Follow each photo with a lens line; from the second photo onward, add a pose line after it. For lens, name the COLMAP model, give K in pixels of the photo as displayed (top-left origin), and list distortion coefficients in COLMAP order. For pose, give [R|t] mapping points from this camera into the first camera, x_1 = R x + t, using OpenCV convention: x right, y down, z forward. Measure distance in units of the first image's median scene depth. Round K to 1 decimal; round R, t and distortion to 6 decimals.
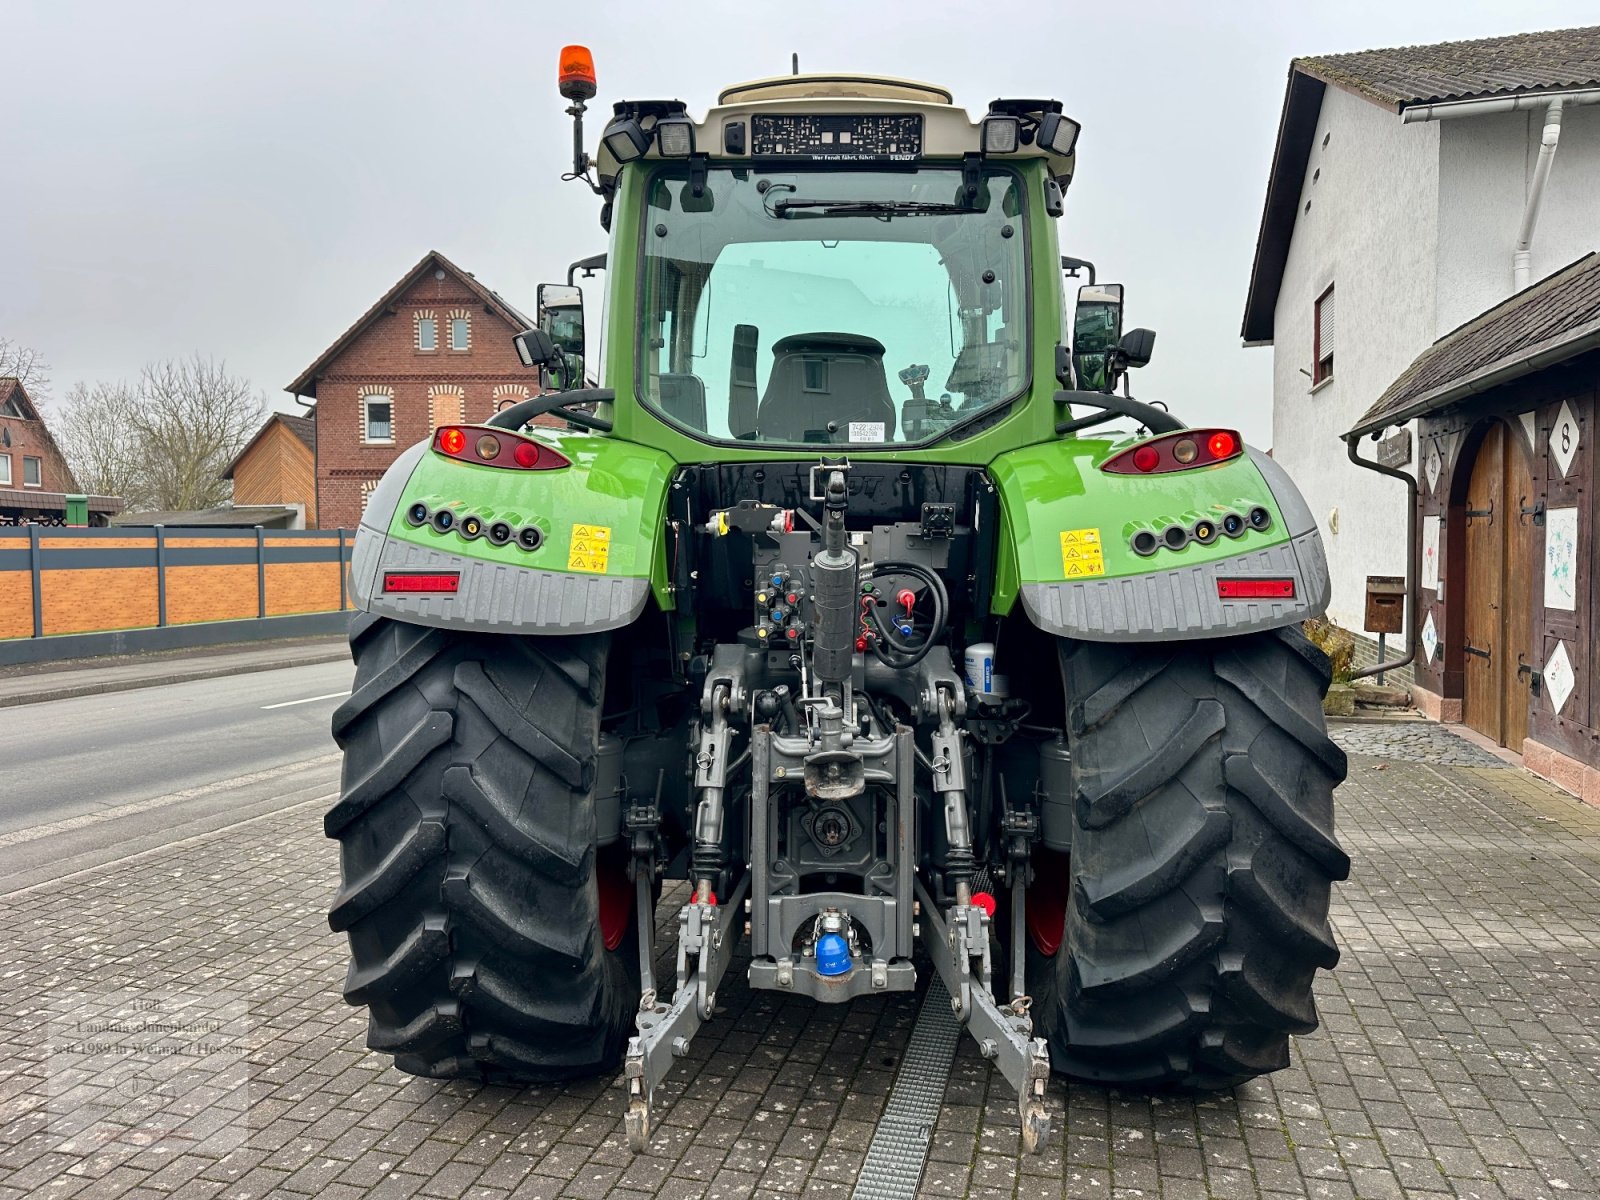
lens RADIAL K [[1142.3, 0, 784.3], [0, 1142.3, 580.4], [0, 0, 1]] dist [0.048048, -0.035282]
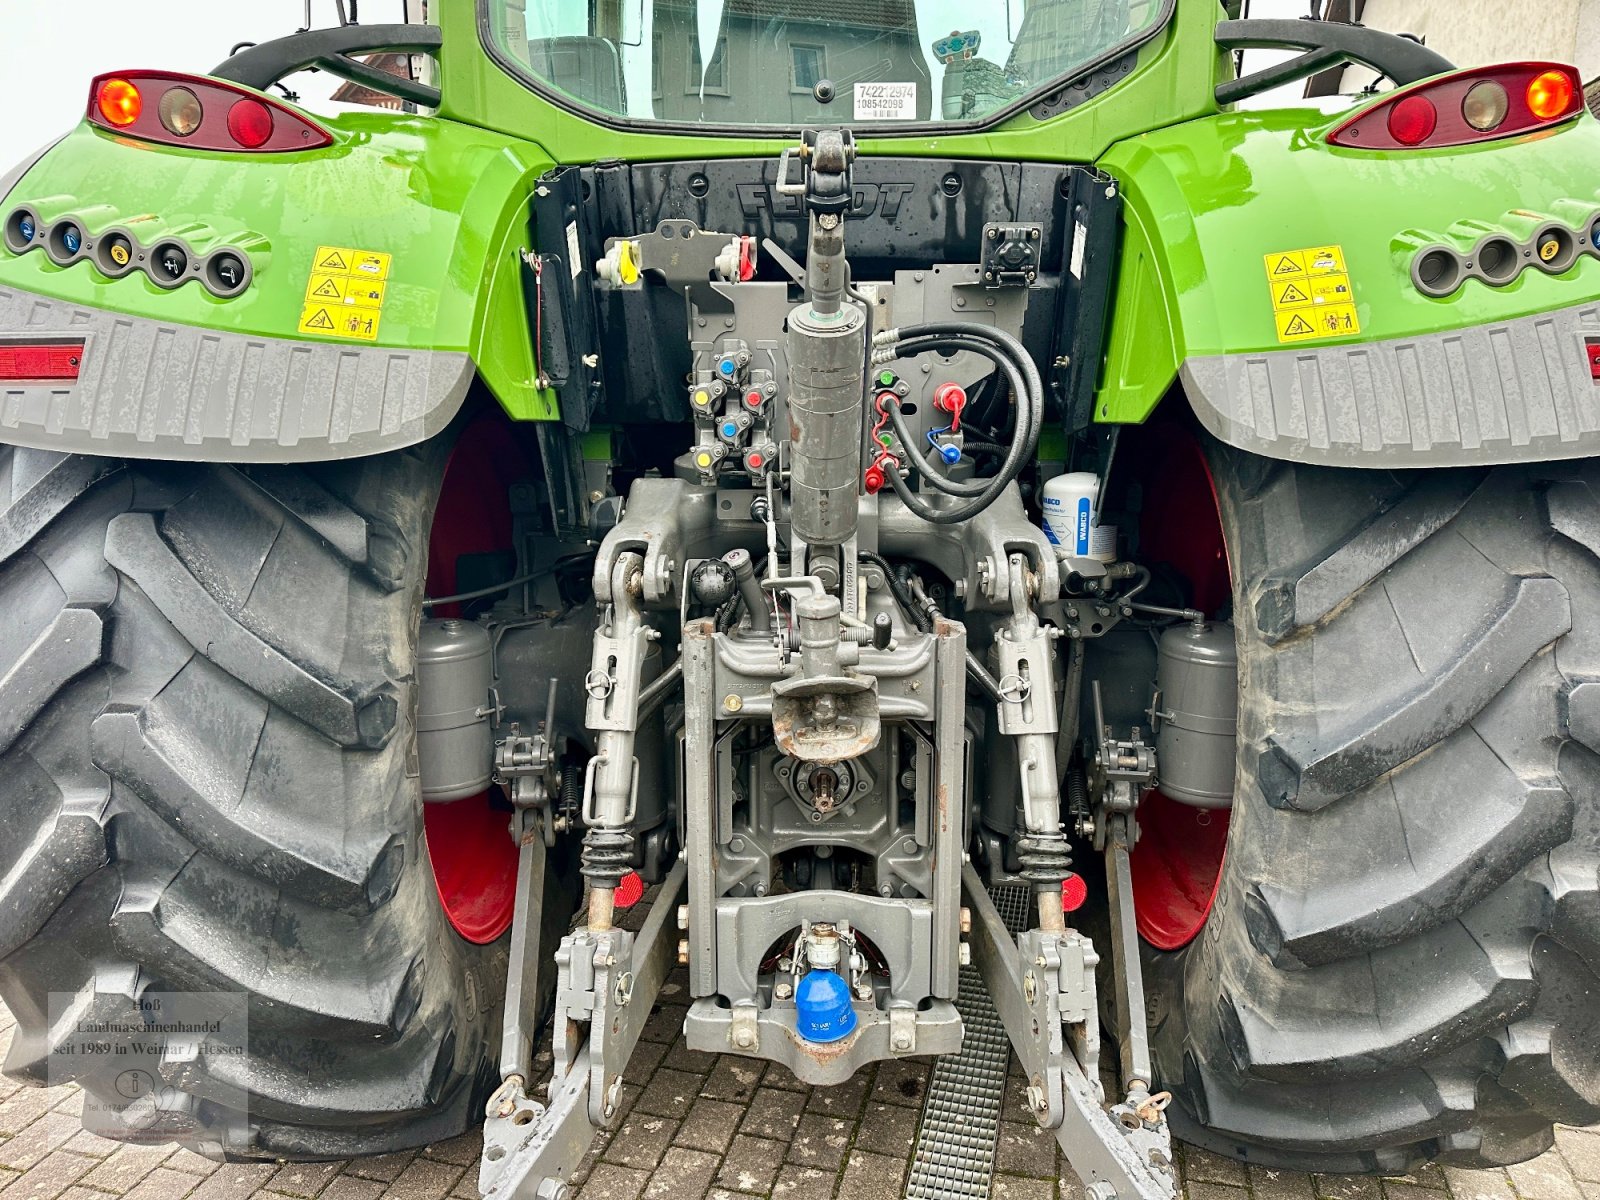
lens RADIAL K [[1142.3, 0, 793.2], [0, 1142.3, 597.0], [0, 0, 1]] dist [0.048048, -0.035282]
pose [[0.999968, -0.007686, 0.002295, 0.026659], [0.007209, 0.986605, 0.162971, 0.023071], [-0.003517, -0.162949, 0.986628, 0.453729]]
